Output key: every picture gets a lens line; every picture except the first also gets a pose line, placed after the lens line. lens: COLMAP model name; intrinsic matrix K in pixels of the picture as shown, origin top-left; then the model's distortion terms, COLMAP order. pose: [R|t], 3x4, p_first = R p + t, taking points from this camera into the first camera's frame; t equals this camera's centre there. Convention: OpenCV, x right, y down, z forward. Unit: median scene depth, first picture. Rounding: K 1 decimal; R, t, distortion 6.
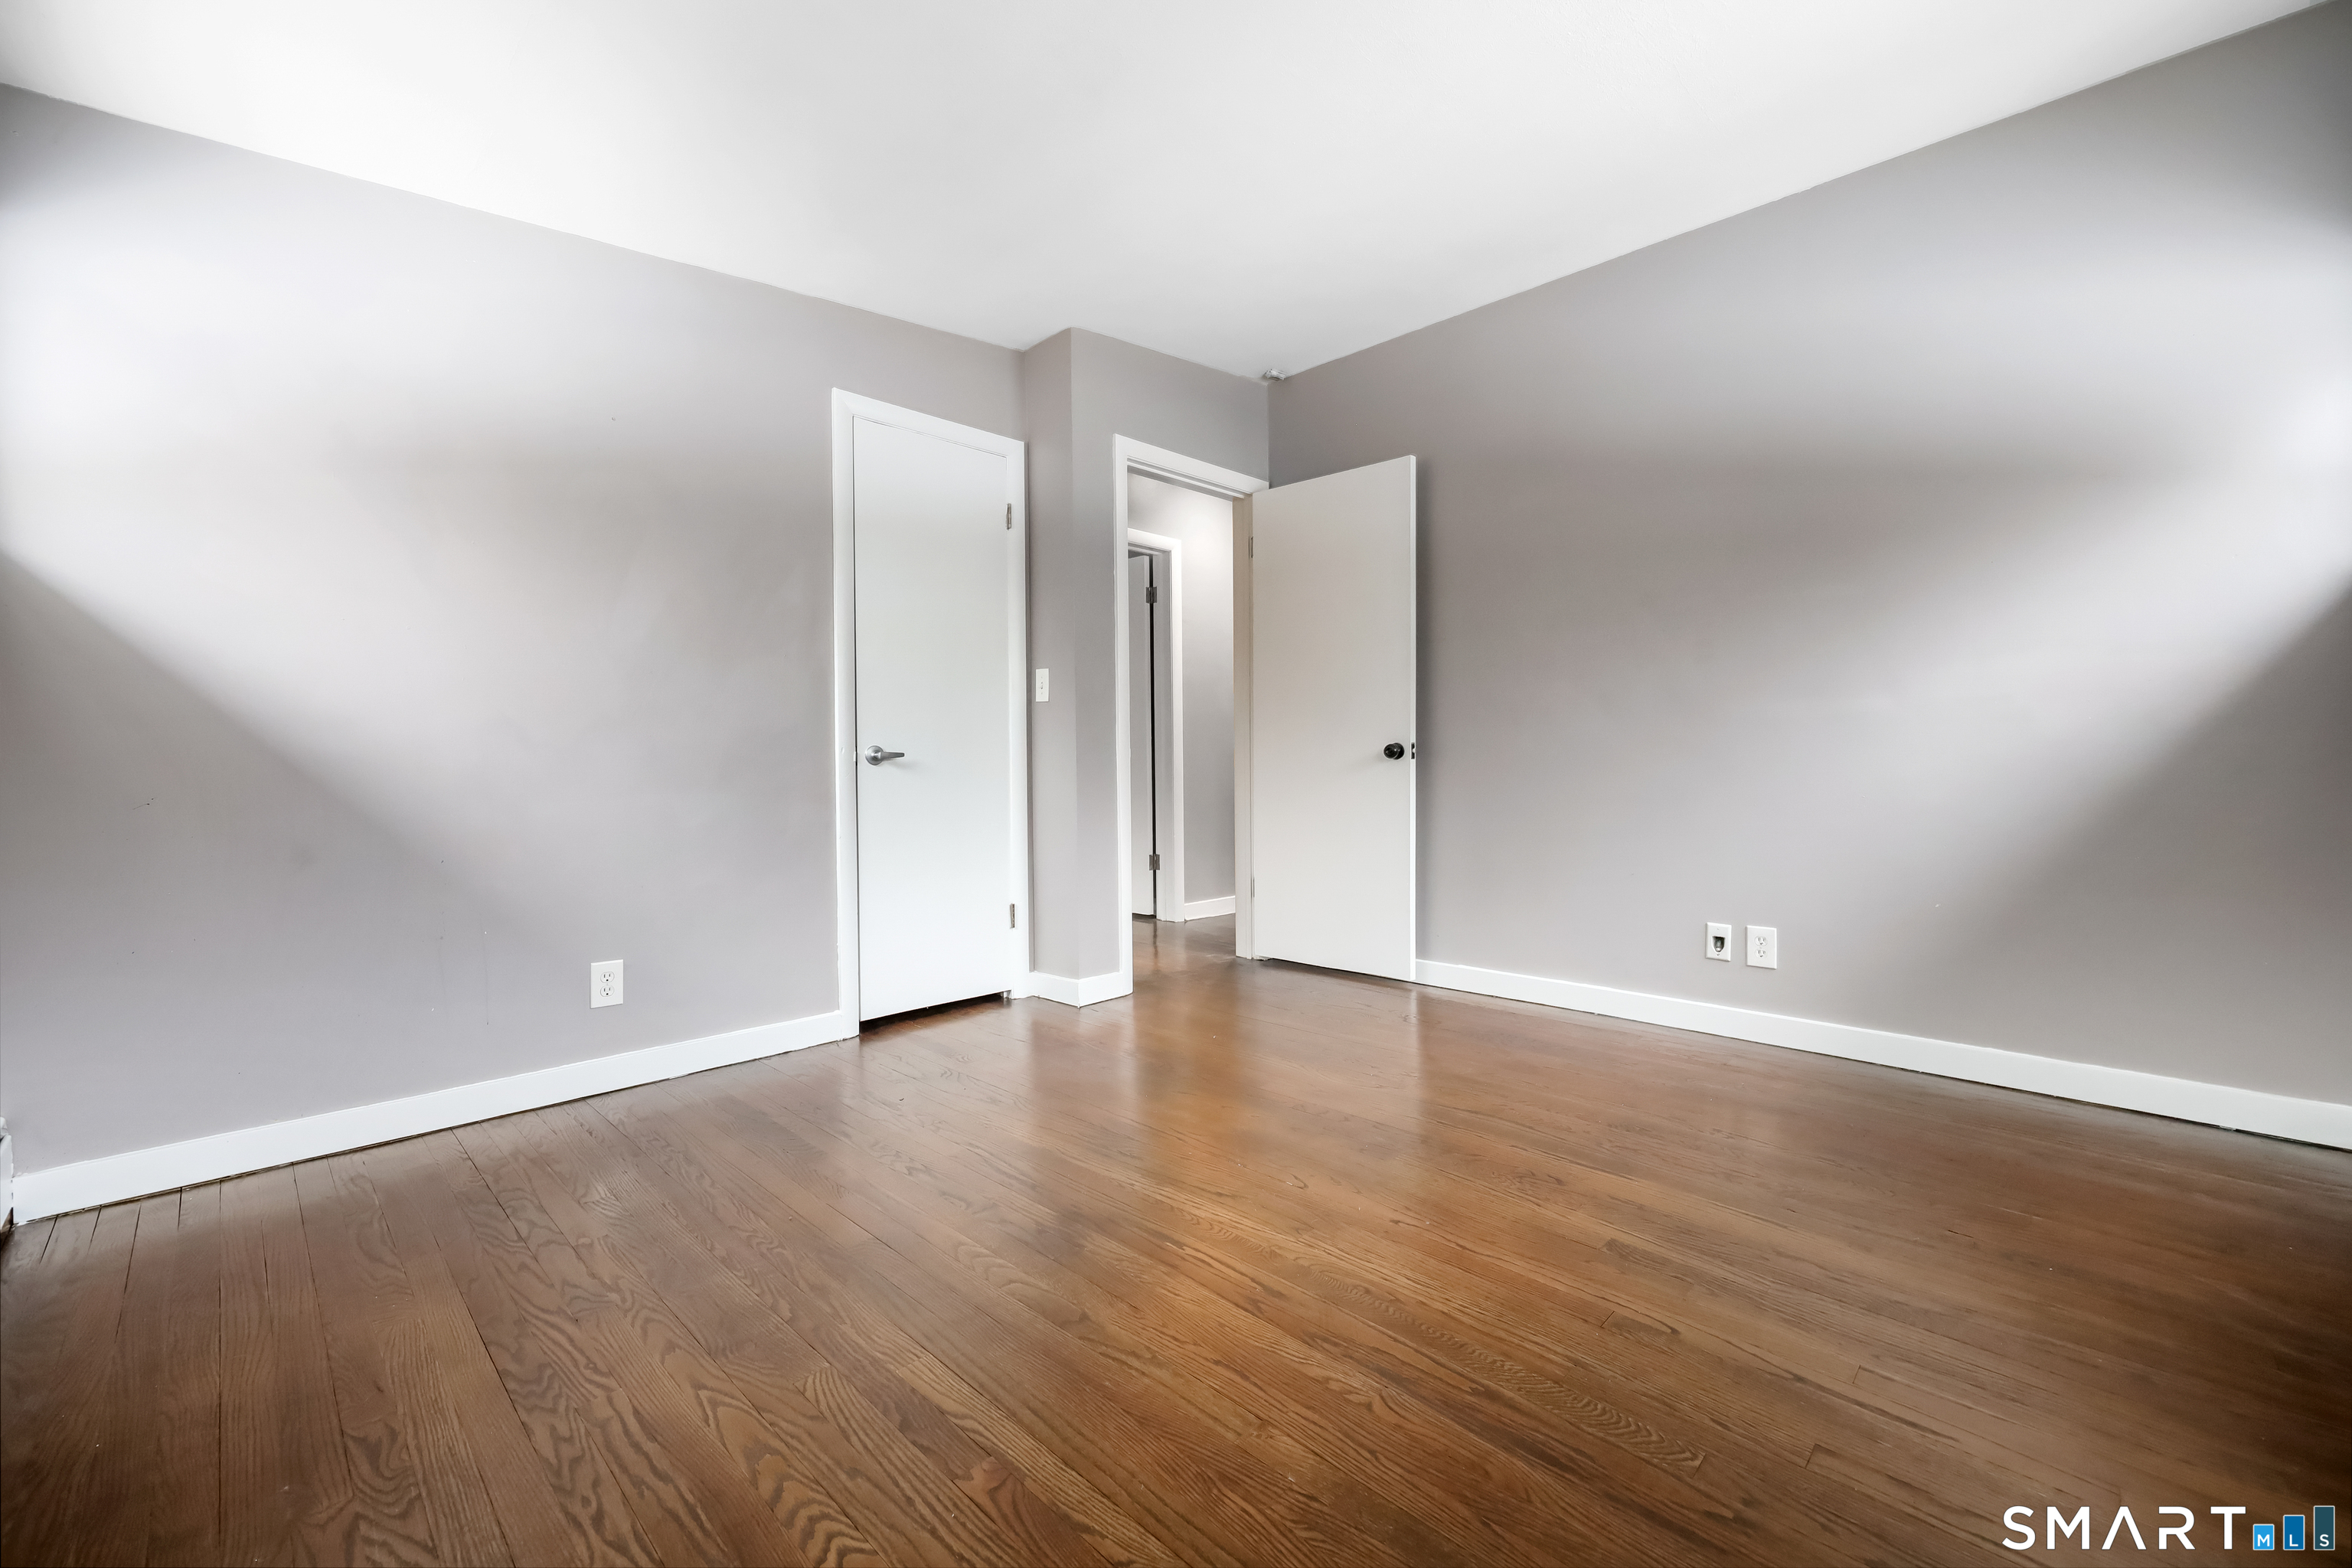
lens RADIAL K [[941.7, 0, 1178.5], [0, 941.7, 774.1], [0, 0, 1]] dist [0.001963, 0.000371]
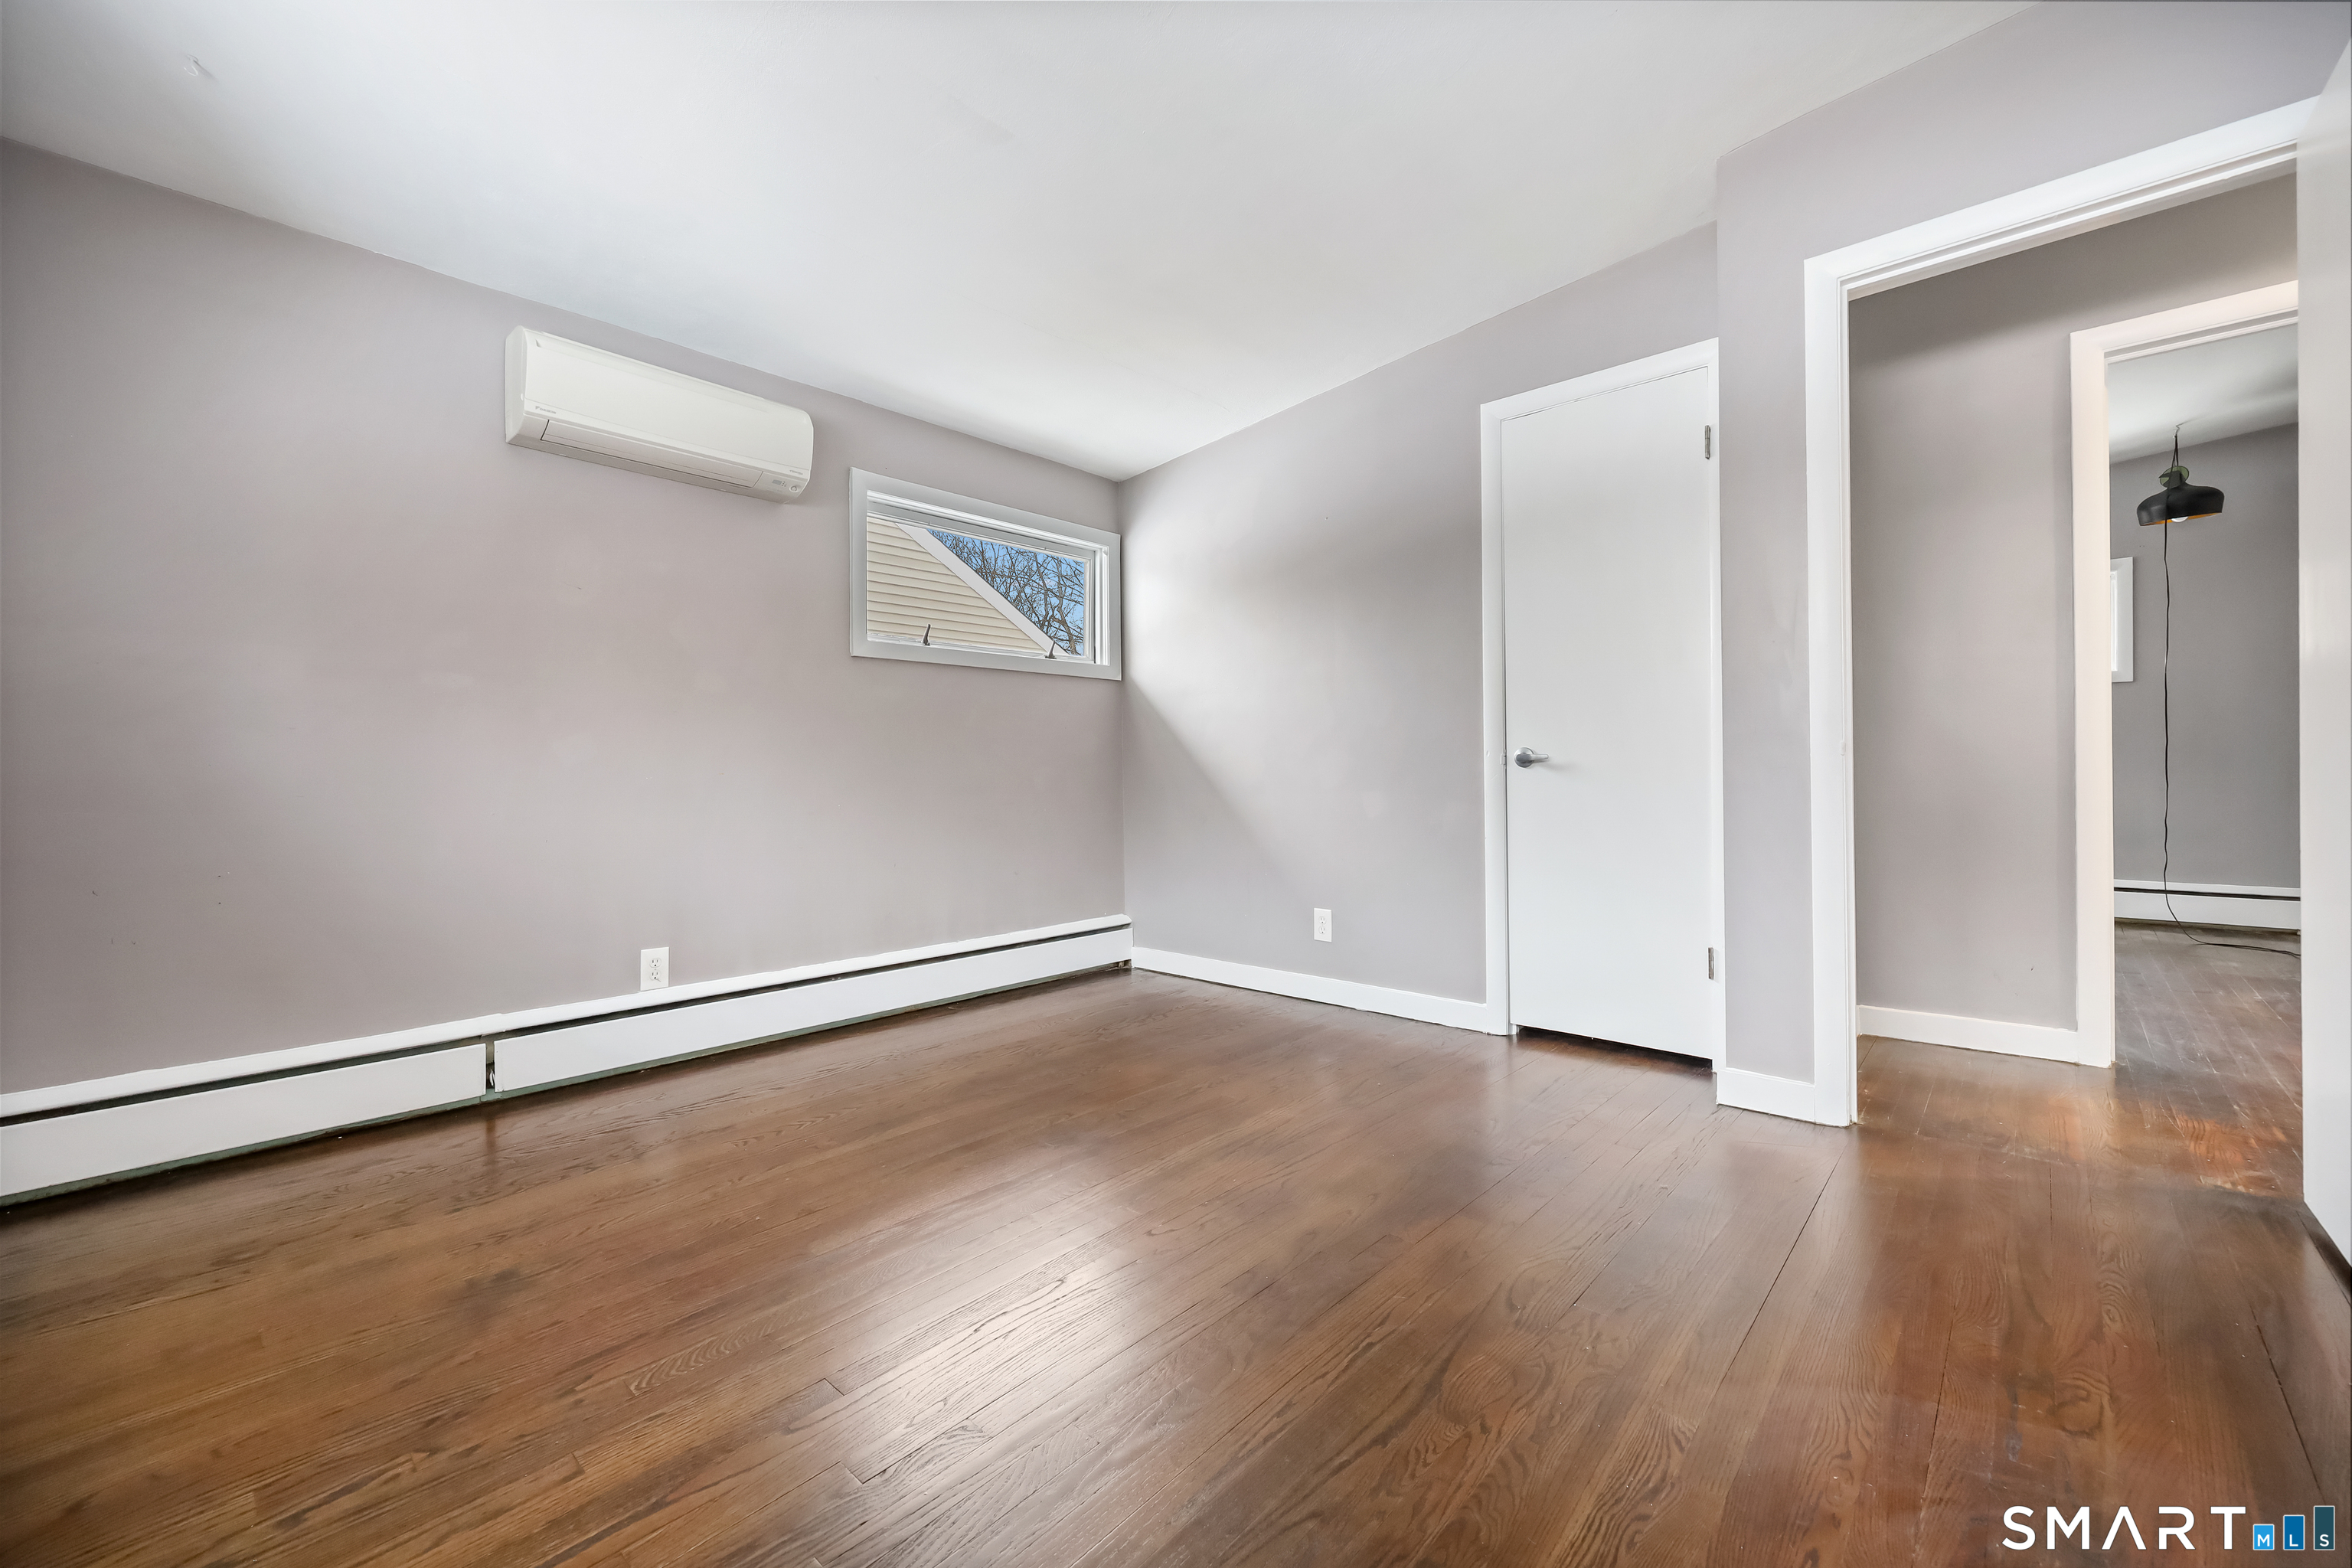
lens RADIAL K [[948.6, 0, 1176.0], [0, 948.6, 784.0], [0, 0, 1]] dist [0.001762, 0.000227]
pose [[0.030531, 0.020508, -0.999323, 0.671812], [0.000761, 0.999789, 0.020541, -0.012296], [0.999534, -0.001388, 0.030509, 0.638489]]
